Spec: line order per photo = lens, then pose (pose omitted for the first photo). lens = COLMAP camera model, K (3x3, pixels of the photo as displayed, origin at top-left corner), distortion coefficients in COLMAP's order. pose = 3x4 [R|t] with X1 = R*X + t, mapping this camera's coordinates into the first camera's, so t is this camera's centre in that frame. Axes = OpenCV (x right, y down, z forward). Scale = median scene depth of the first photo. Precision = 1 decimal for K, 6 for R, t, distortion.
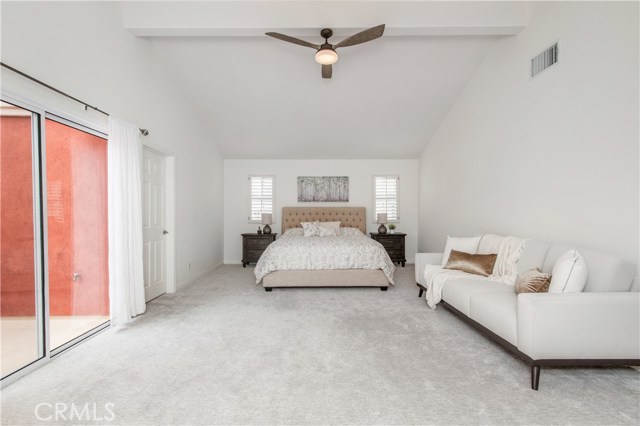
lens RADIAL K [[291.6, 0, 322.4], [0, 291.6, 216.4], [0, 0, 1]] dist [0.002687, -0.000991]
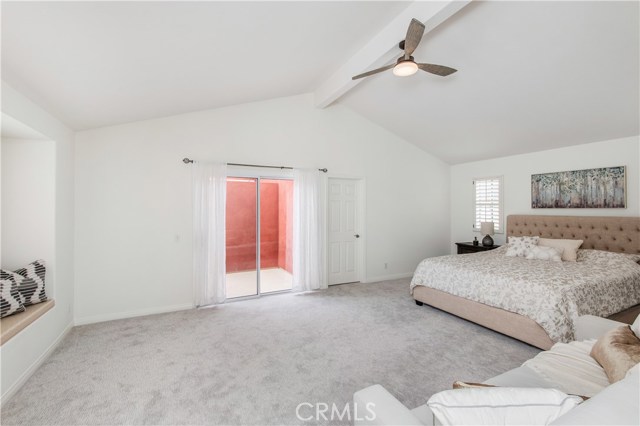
lens RADIAL K [[291.6, 0, 325.3], [0, 291.6, 209.9], [0, 0, 1]] dist [0.002687, -0.000991]
pose [[0.414116, 0.005842, -0.910205, 0.393323], [-0.007921, 0.999965, 0.002814, -0.044411], [0.910190, 0.006045, 0.414148, 0.202318]]
